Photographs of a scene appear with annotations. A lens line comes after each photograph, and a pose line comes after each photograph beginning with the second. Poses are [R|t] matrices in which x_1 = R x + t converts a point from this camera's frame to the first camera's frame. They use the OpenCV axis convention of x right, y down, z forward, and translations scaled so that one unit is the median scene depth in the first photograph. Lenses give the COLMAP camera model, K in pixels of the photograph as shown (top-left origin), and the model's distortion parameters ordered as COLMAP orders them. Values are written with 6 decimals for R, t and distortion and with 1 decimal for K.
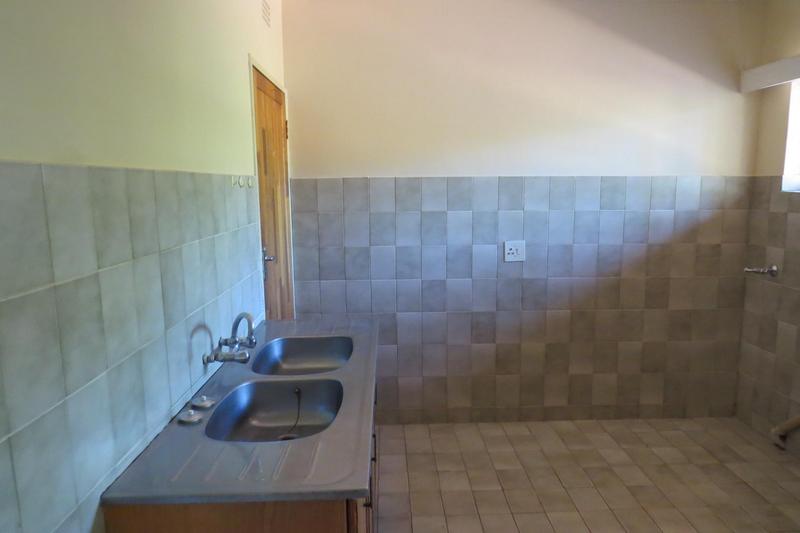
lens RADIAL K [[569.6, 0, 400.7], [0, 569.6, 267.5], [0, 0, 1]] dist [-0.004799, -0.009132]
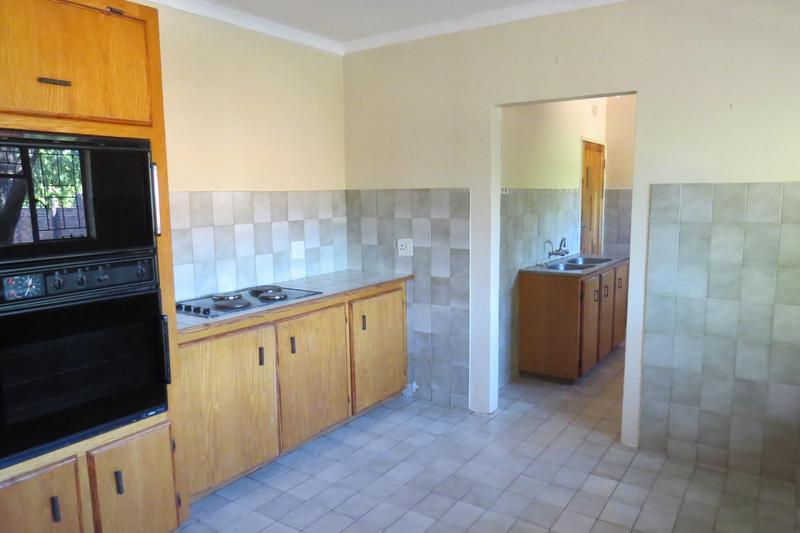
lens RADIAL K [[569.6, 0, 400.8], [0, 569.6, 267.4], [0, 0, 1]] dist [-0.004799, -0.009132]
pose [[0.806095, 0.083693, -0.585839, 0.509723], [-0.088707, 0.995853, 0.020210, 0.164665], [0.585100, 0.035677, 0.810176, -1.213495]]
